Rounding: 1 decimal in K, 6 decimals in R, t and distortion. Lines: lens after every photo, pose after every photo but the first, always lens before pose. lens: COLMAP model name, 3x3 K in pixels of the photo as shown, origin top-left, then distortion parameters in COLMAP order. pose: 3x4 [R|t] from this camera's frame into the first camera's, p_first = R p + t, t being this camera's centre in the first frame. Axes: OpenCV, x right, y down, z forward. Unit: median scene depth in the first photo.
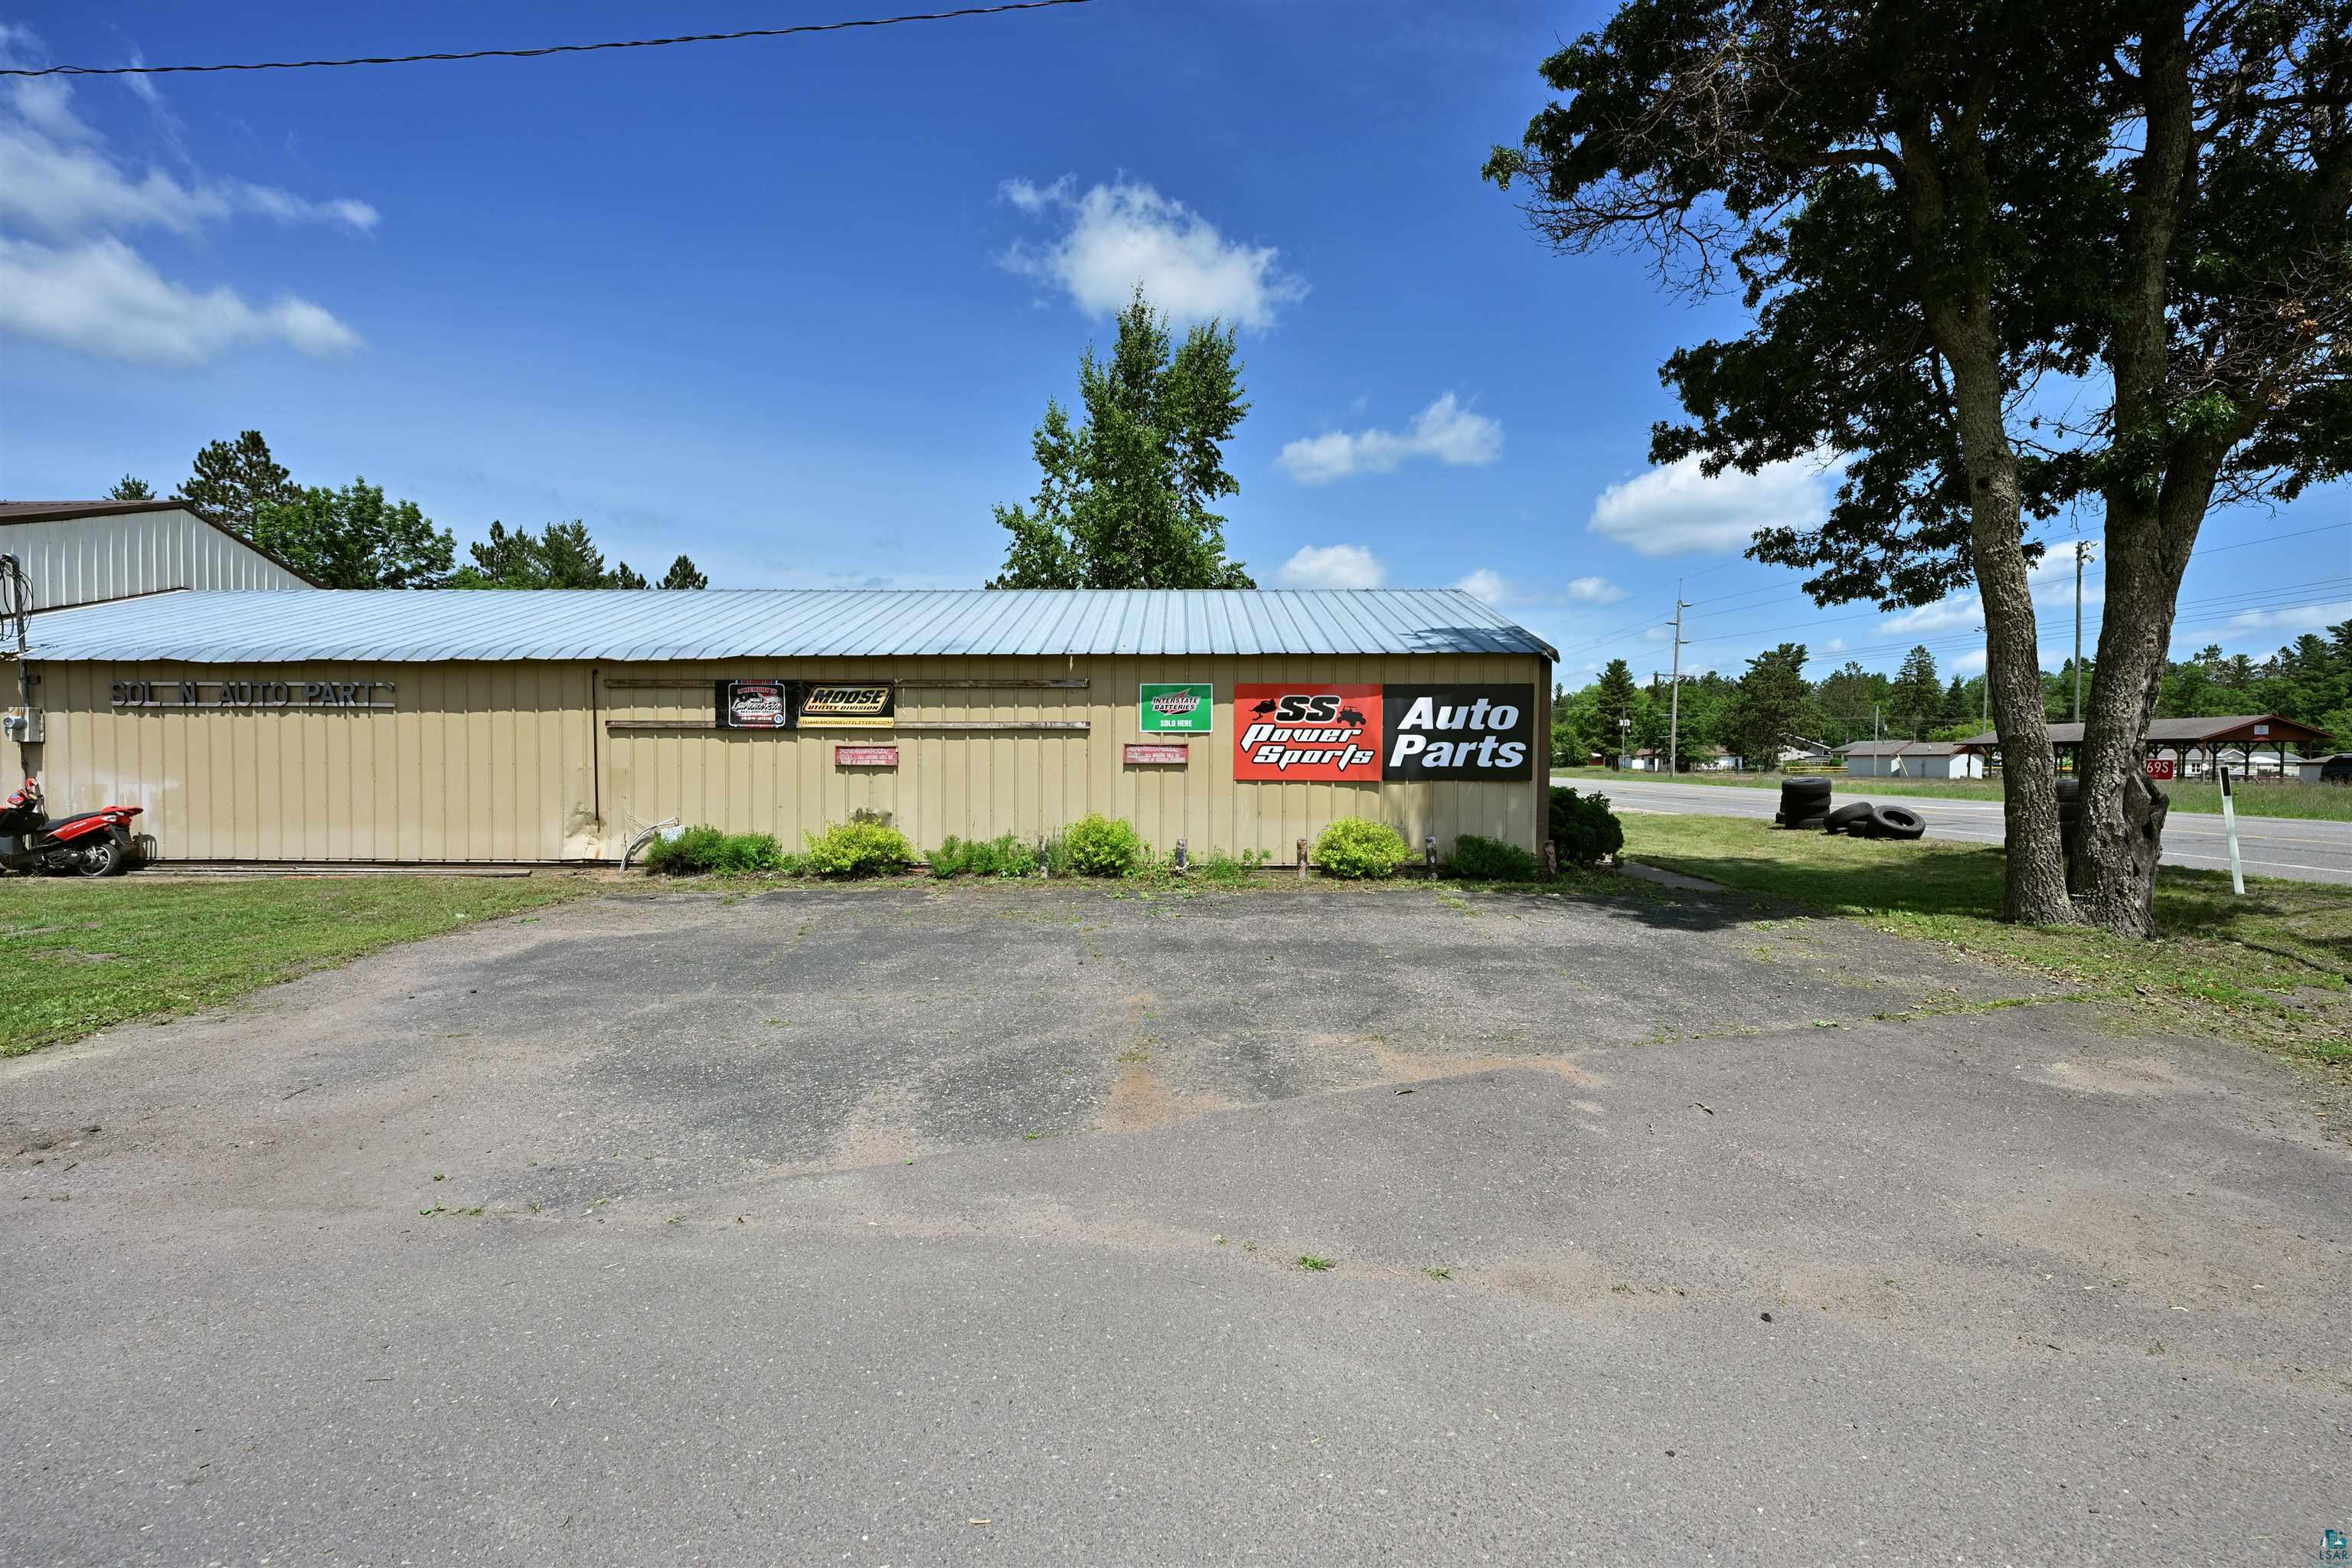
lens RADIAL K [[1003.2, 0, 1186.6], [0, 1003.2, 786.6], [0, 0, 1]] dist [0.004680, 0.001374]
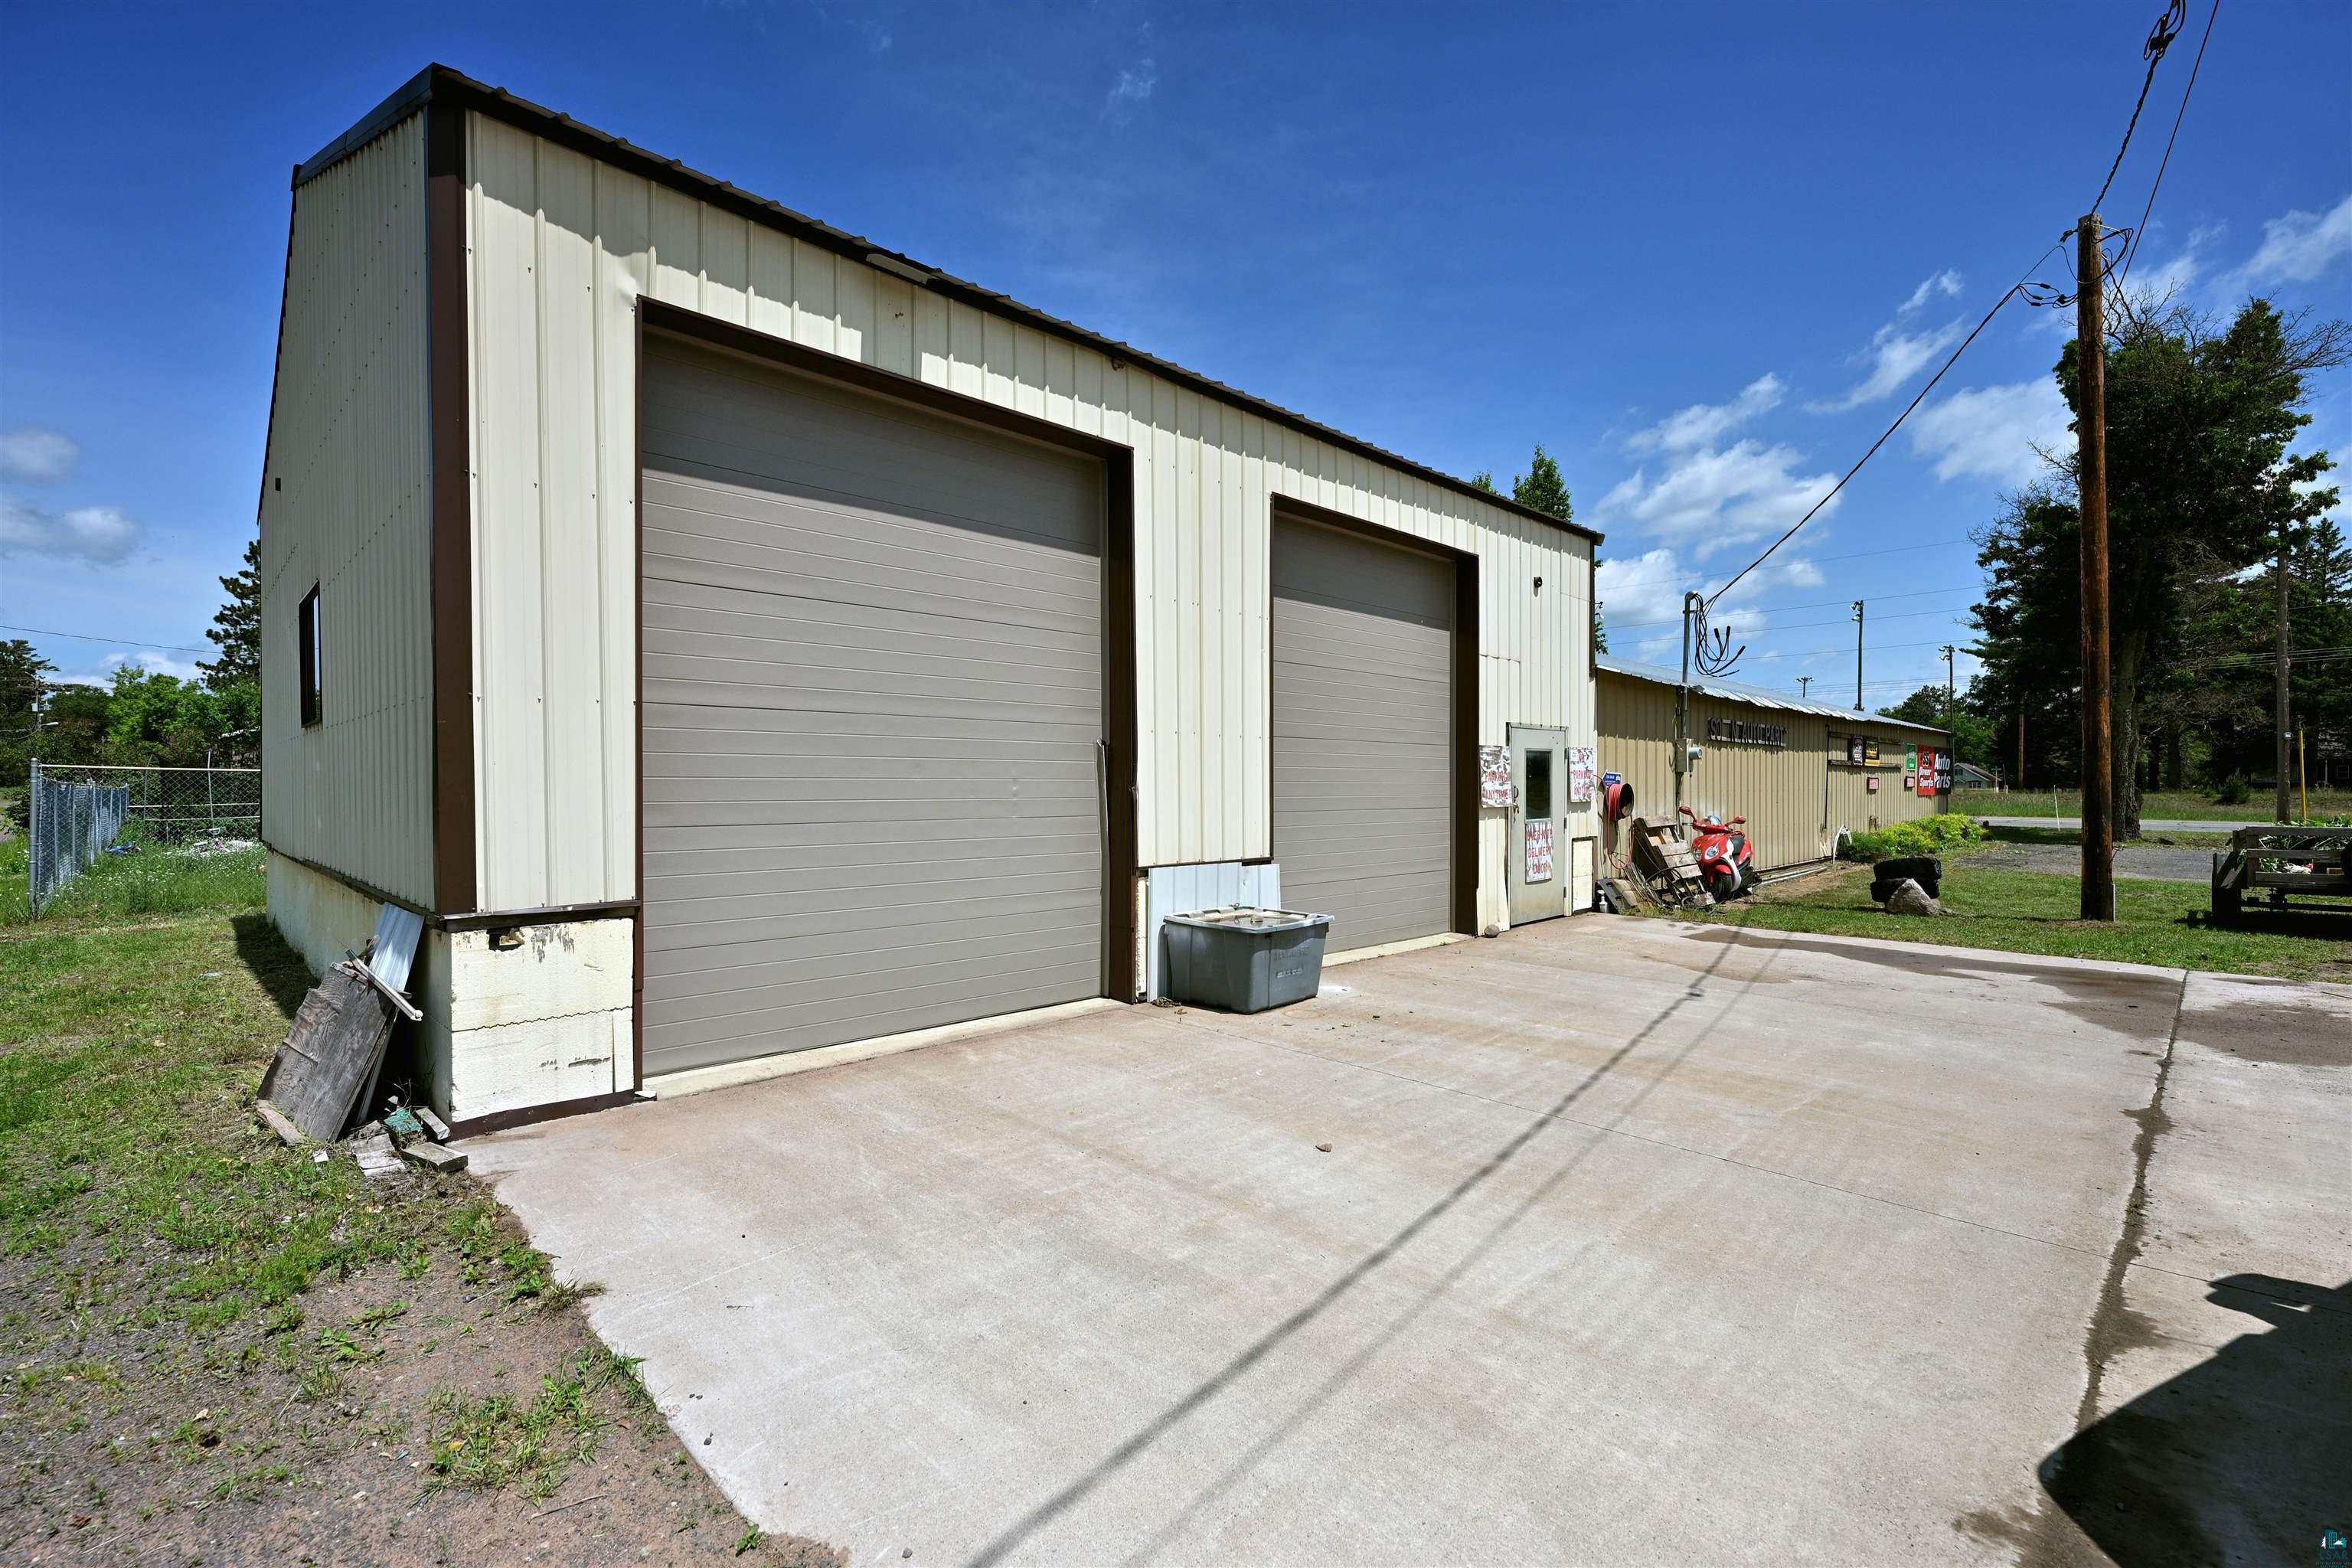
lens RADIAL K [[1035.3, 0, 1178.2], [0, 1035.3, 789.6], [0, 0, 1]] dist [-0.000214, -0.001107]
pose [[0.700341, -0.008826, 0.713754, -2.300556], [0.011748, 0.999931, 0.000838, -0.034125], [-0.713712, 0.007798, 0.700396, 0.626561]]
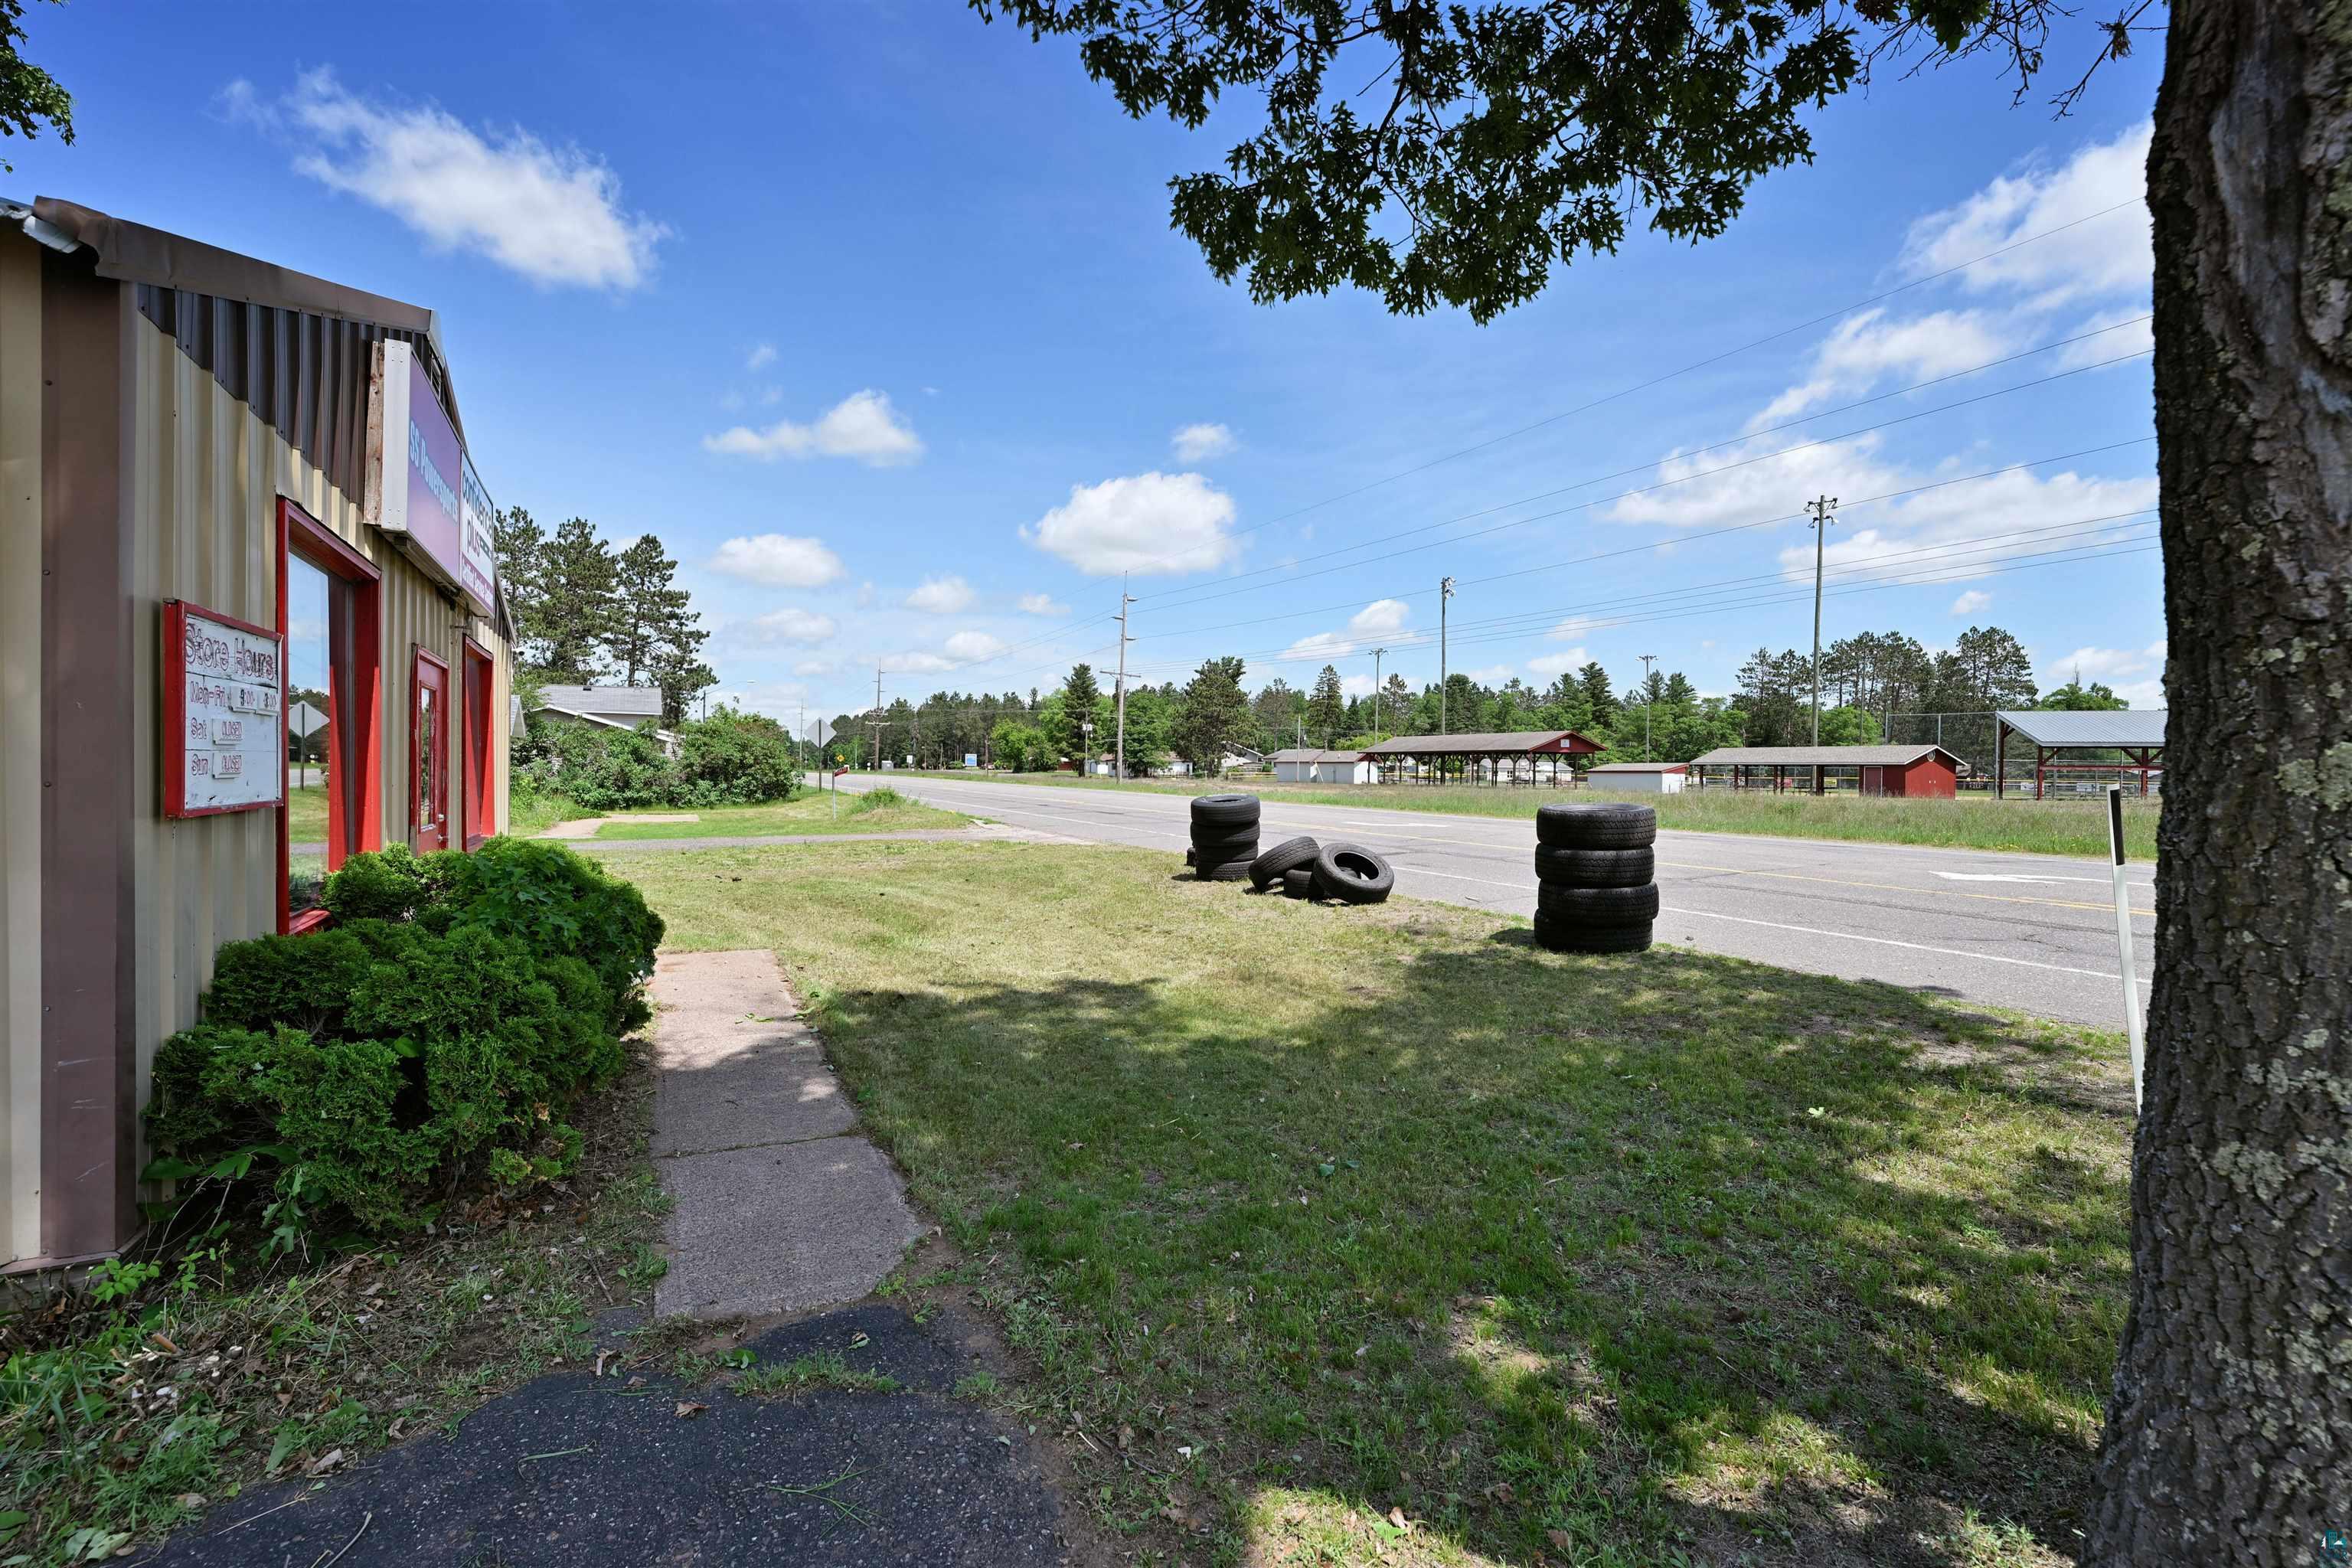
lens RADIAL K [[1035.3, 0, 1178.9], [0, 1035.3, 773.2], [0, 0, 1]] dist [-0.000214, -0.001107]
pose [[0.883248, 0.002804, 0.468897, 0.448959], [0.005388, 0.999855, -0.016129, -0.017744], [-0.468875, 0.016772, 0.883105, 0.691672]]
